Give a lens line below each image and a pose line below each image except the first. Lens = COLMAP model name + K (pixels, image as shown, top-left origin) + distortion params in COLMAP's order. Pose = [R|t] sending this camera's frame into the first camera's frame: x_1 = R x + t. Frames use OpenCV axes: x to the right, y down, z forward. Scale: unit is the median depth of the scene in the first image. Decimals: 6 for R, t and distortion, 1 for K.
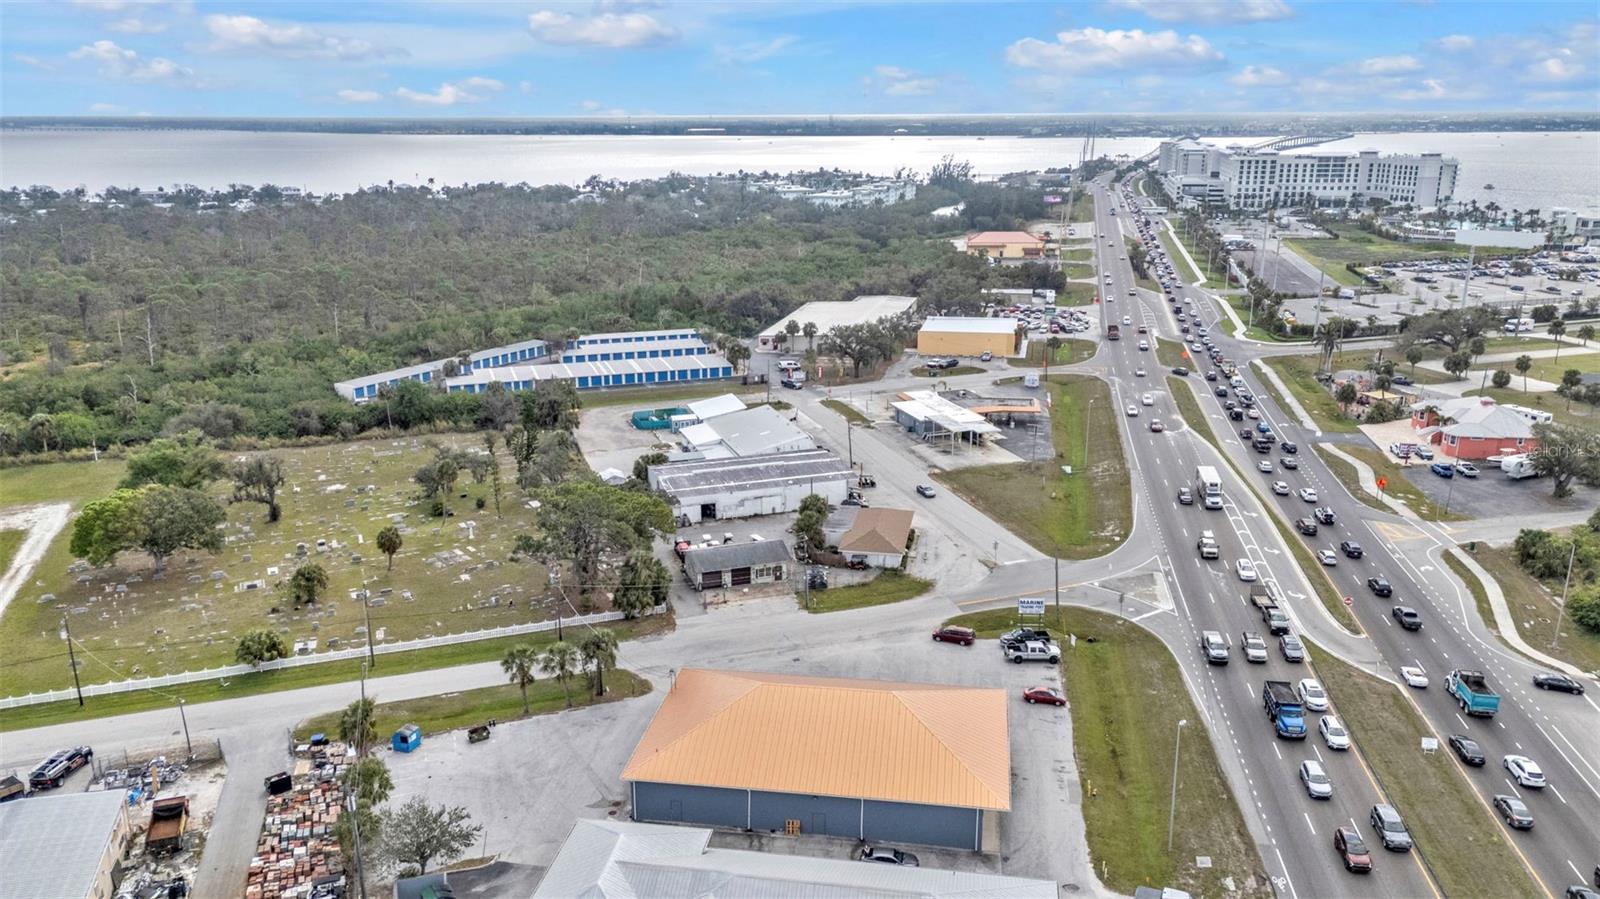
lens RADIAL K [[1162.1, 0, 800.5], [0, 1162.1, 454.8], [0, 0, 1]] dist [0.083046, -0.080660]
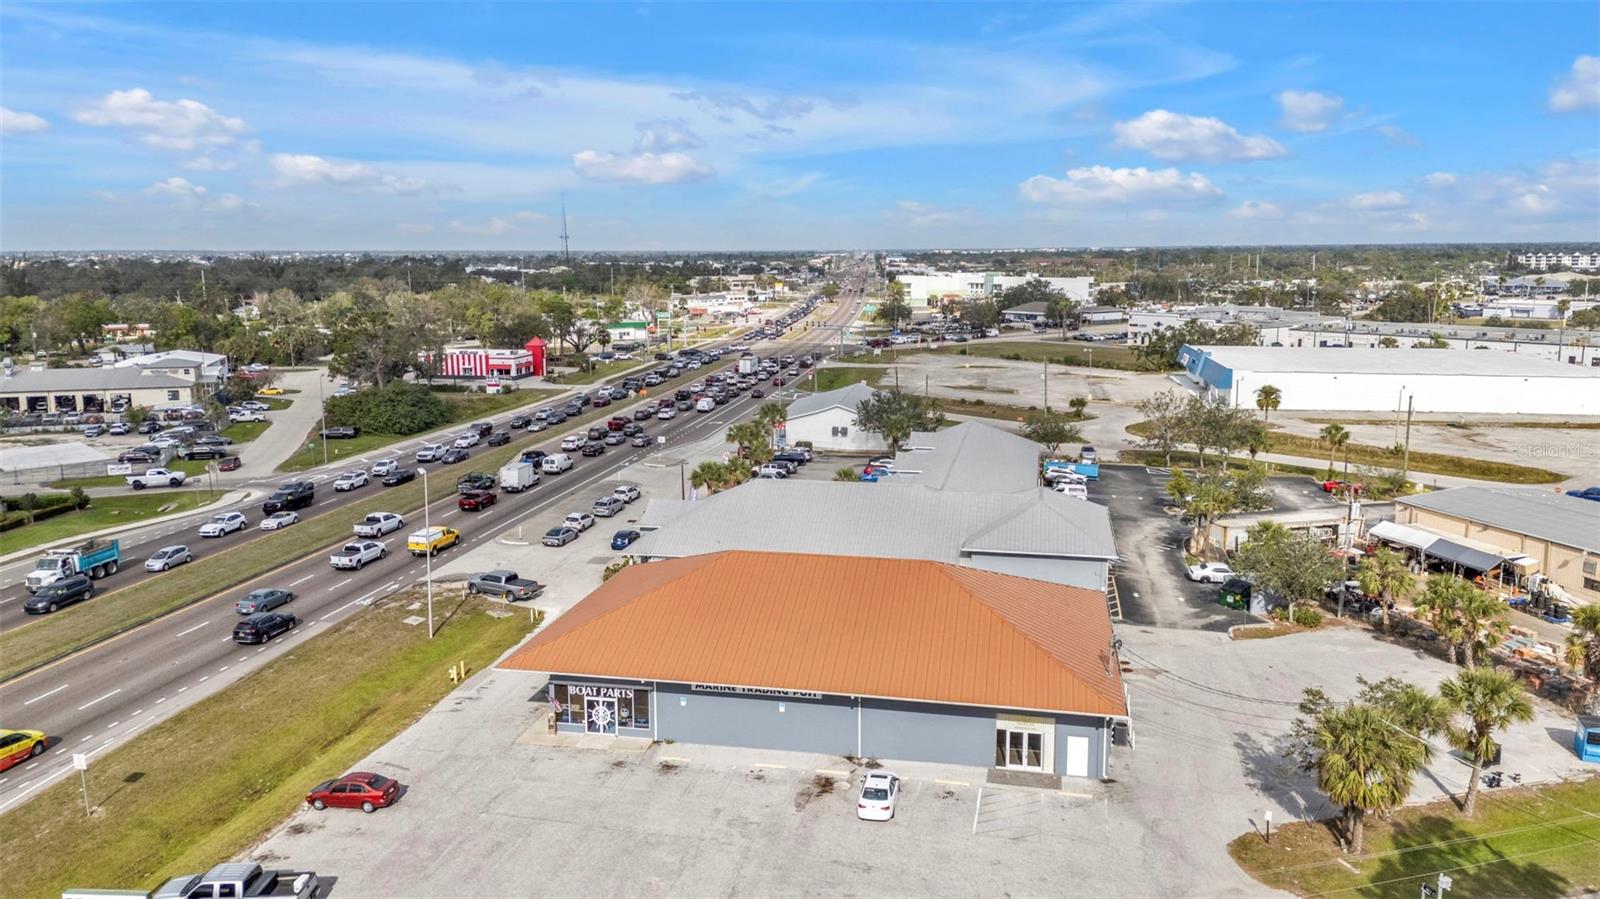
lens RADIAL K [[1168.6, 0, 800.0], [0, 1168.6, 449.5], [0, 0, 1]] dist [0.084592, -0.080570]
pose [[-0.998939, 0.002053, 0.046000, 0.004188], [0.021936, 0.899577, 0.436211, -0.063997], [-0.040485, 0.436757, -0.898668, 0.726629]]
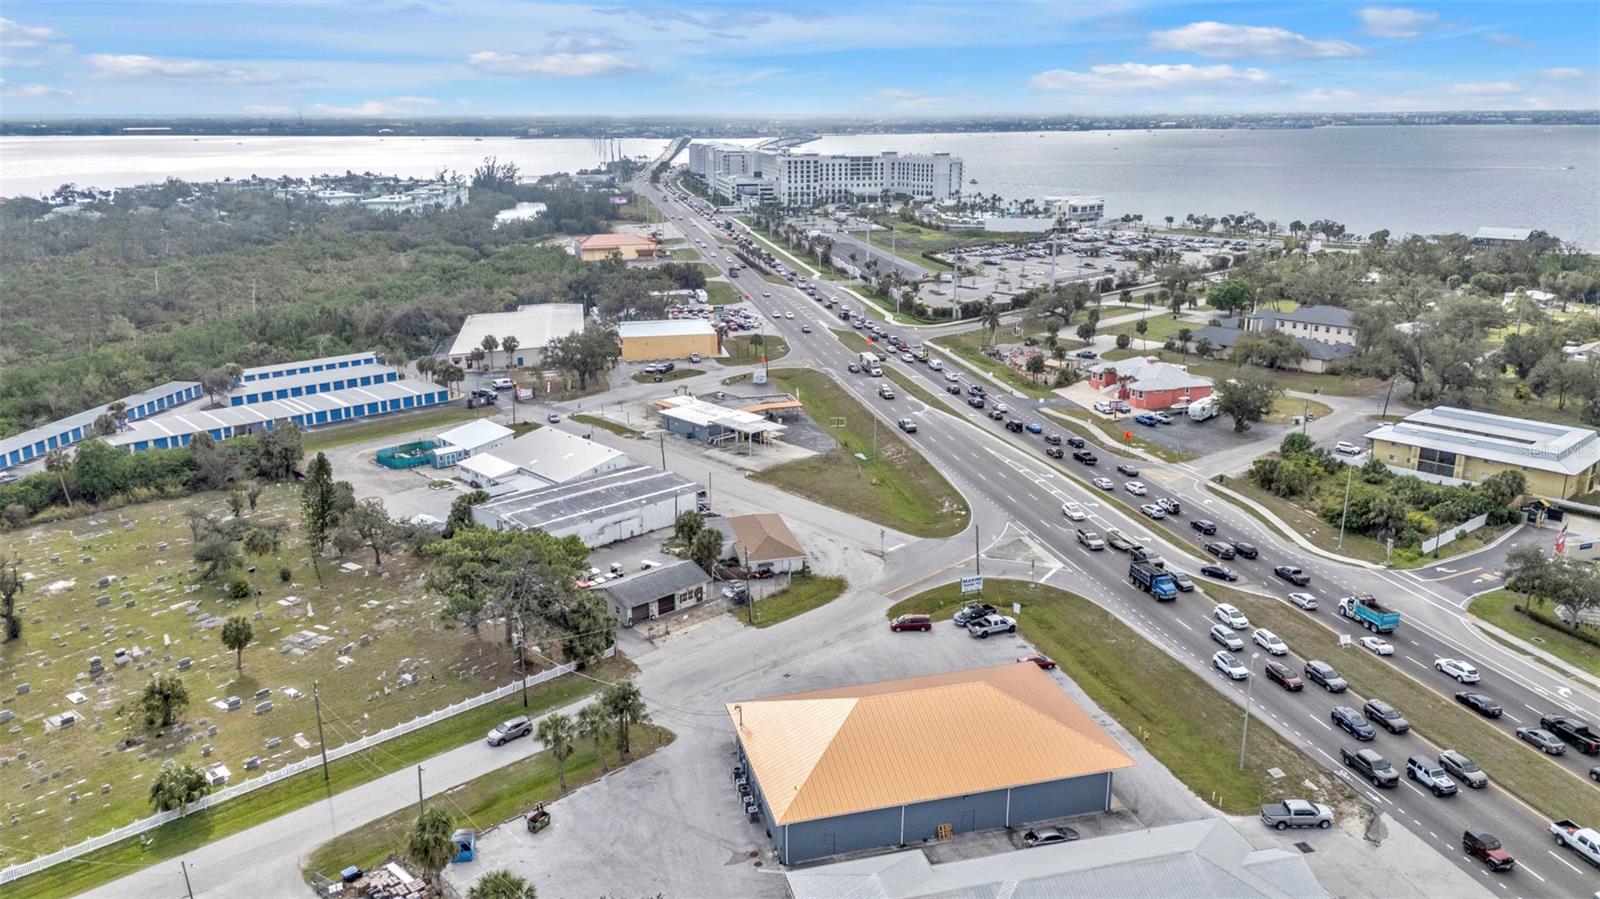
lens RADIAL K [[1162.1, 0, 800.5], [0, 1162.1, 454.8], [0, 0, 1]] dist [0.083046, -0.080660]
pose [[0.911983, -0.115788, 0.393547, -0.208067], [0.115943, 0.992978, 0.023471, -0.017781], [-0.393501, 0.024224, 0.919005, 0.050595]]
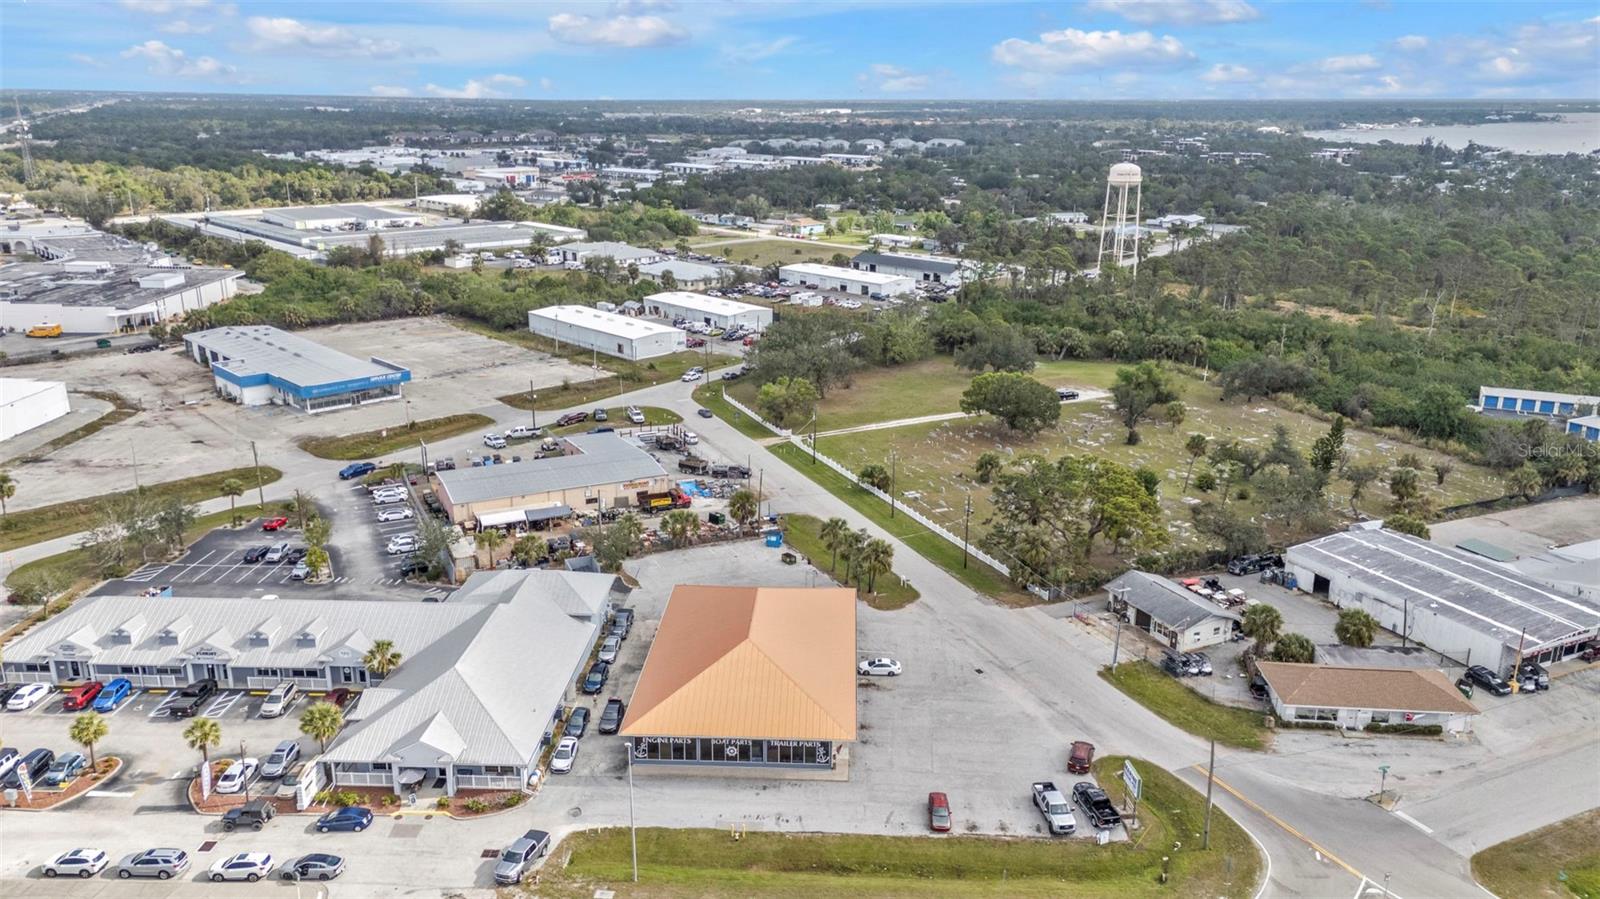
lens RADIAL K [[1162.1, 0, 800.5], [0, 1162.1, 454.8], [0, 0, 1]] dist [0.083046, -0.080660]
pose [[0.113183, 0.297709, -0.947924, 0.476361], [-0.283413, 0.924091, 0.256384, -0.107794], [0.952295, 0.239636, 0.188966, 0.372956]]
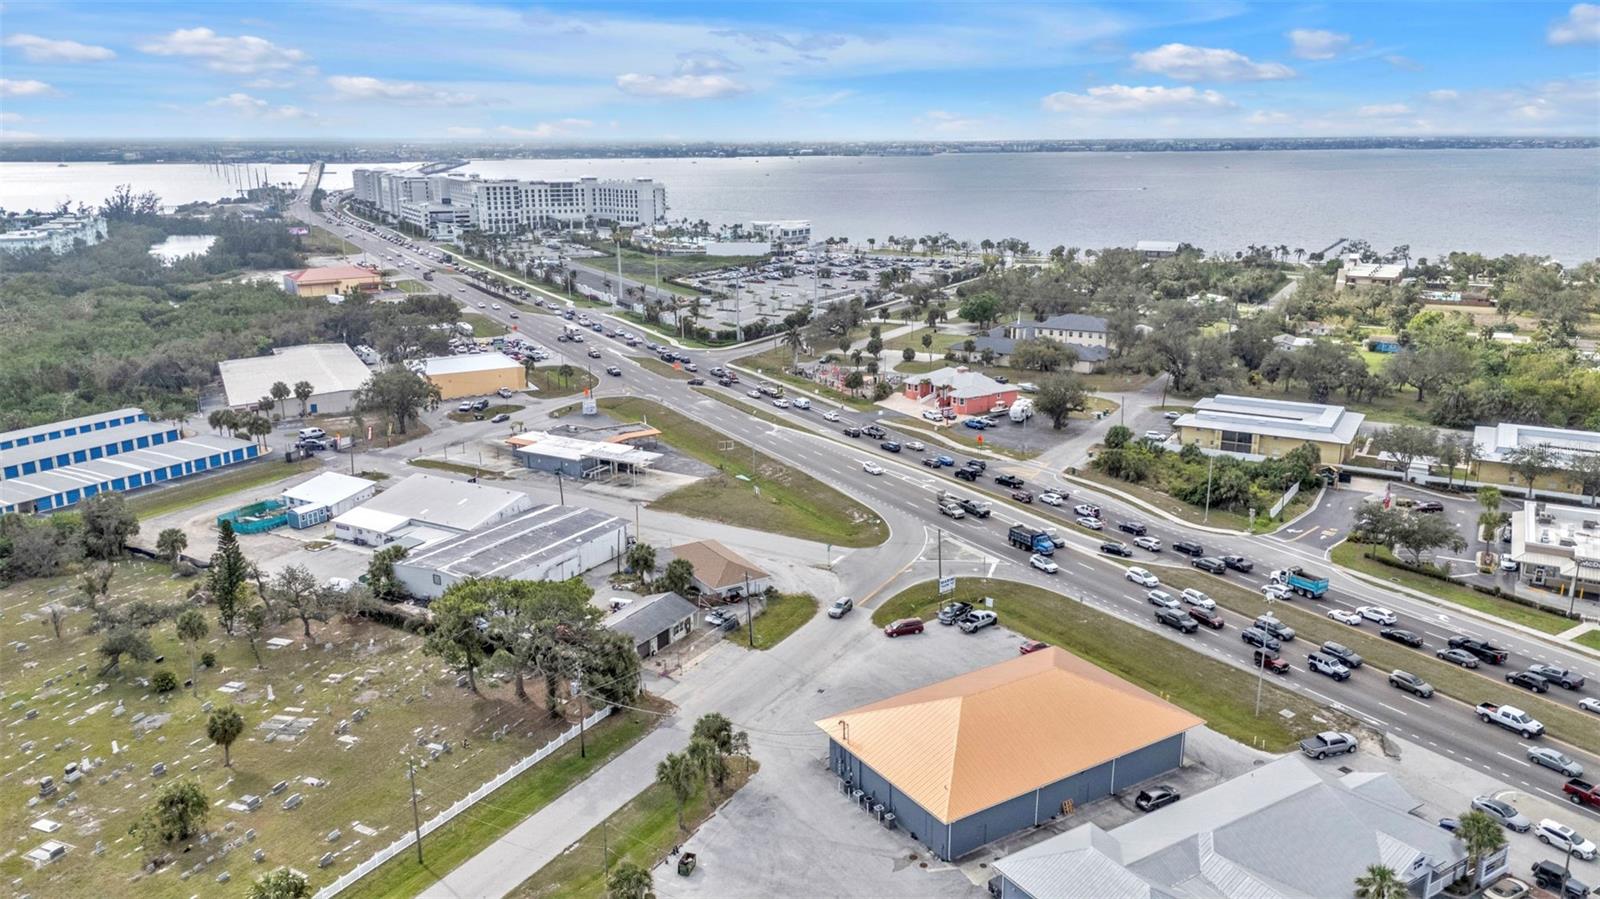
lens RADIAL K [[1156.4, 0, 800.2], [0, 1156.4, 471.7], [0, 0, 1]] dist [0.091955, -0.102074]
pose [[0.752222, -0.181715, 0.633358, -0.358230], [0.185438, 0.980752, 0.061145, -0.043098], [-0.632278, 0.071453, 0.771440, 0.130196]]
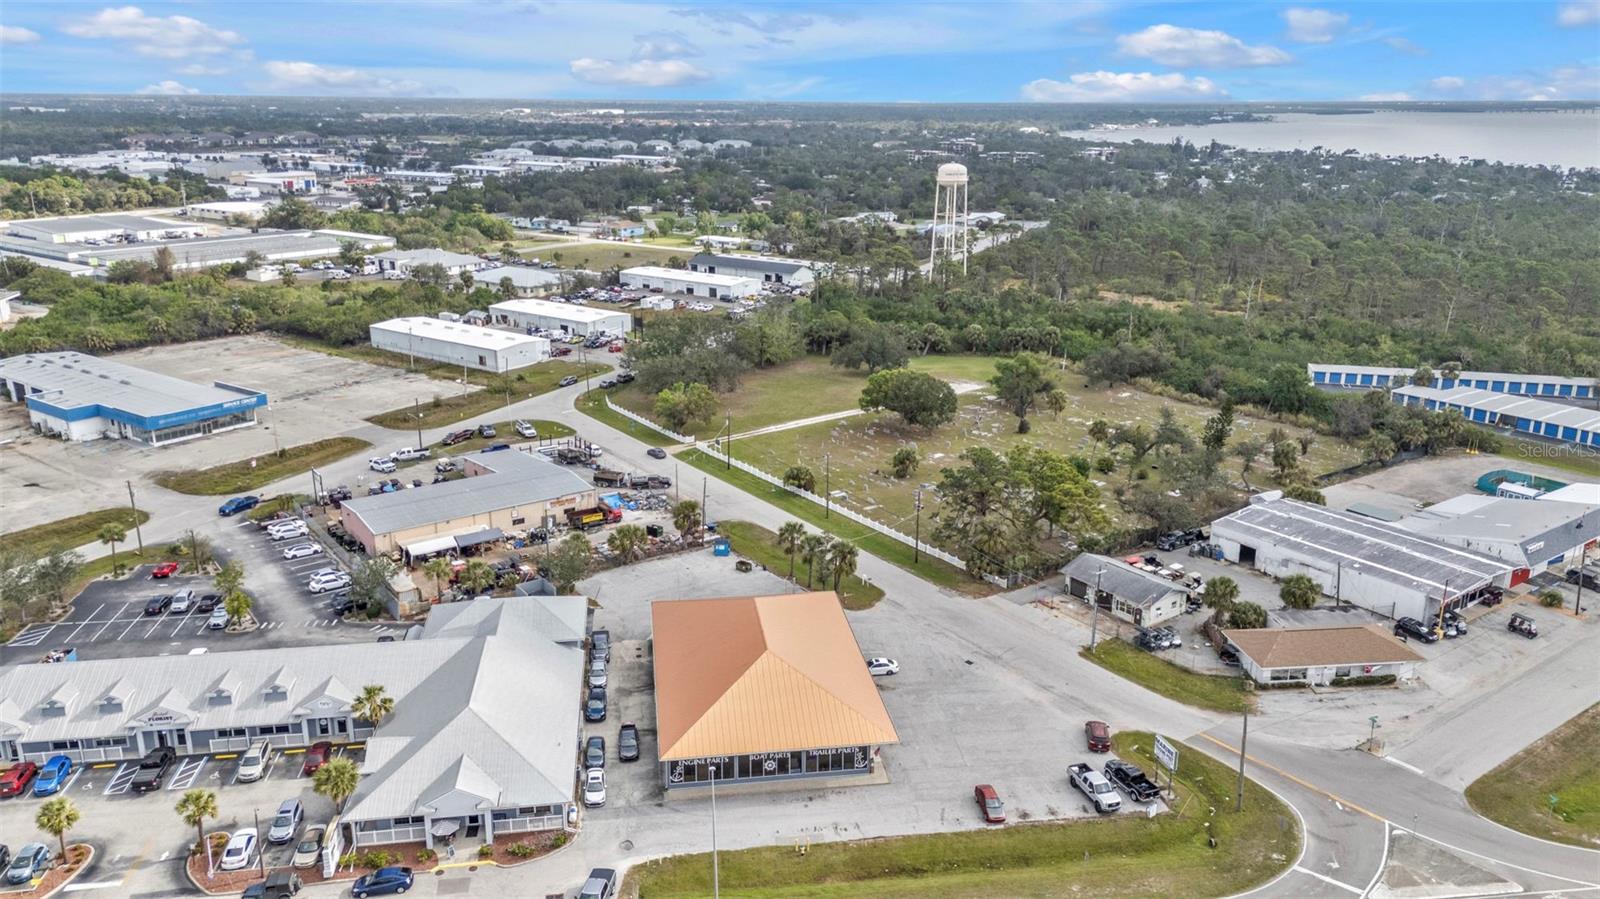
lens RADIAL K [[1162.1, 0, 800.5], [0, 1162.1, 454.8], [0, 0, 1]] dist [0.083046, -0.080660]
pose [[0.298805, 0.285553, -0.910591, 0.453161], [-0.272876, 0.939909, 0.205205, -0.083397], [0.914470, 0.187162, 0.358770, 0.287856]]
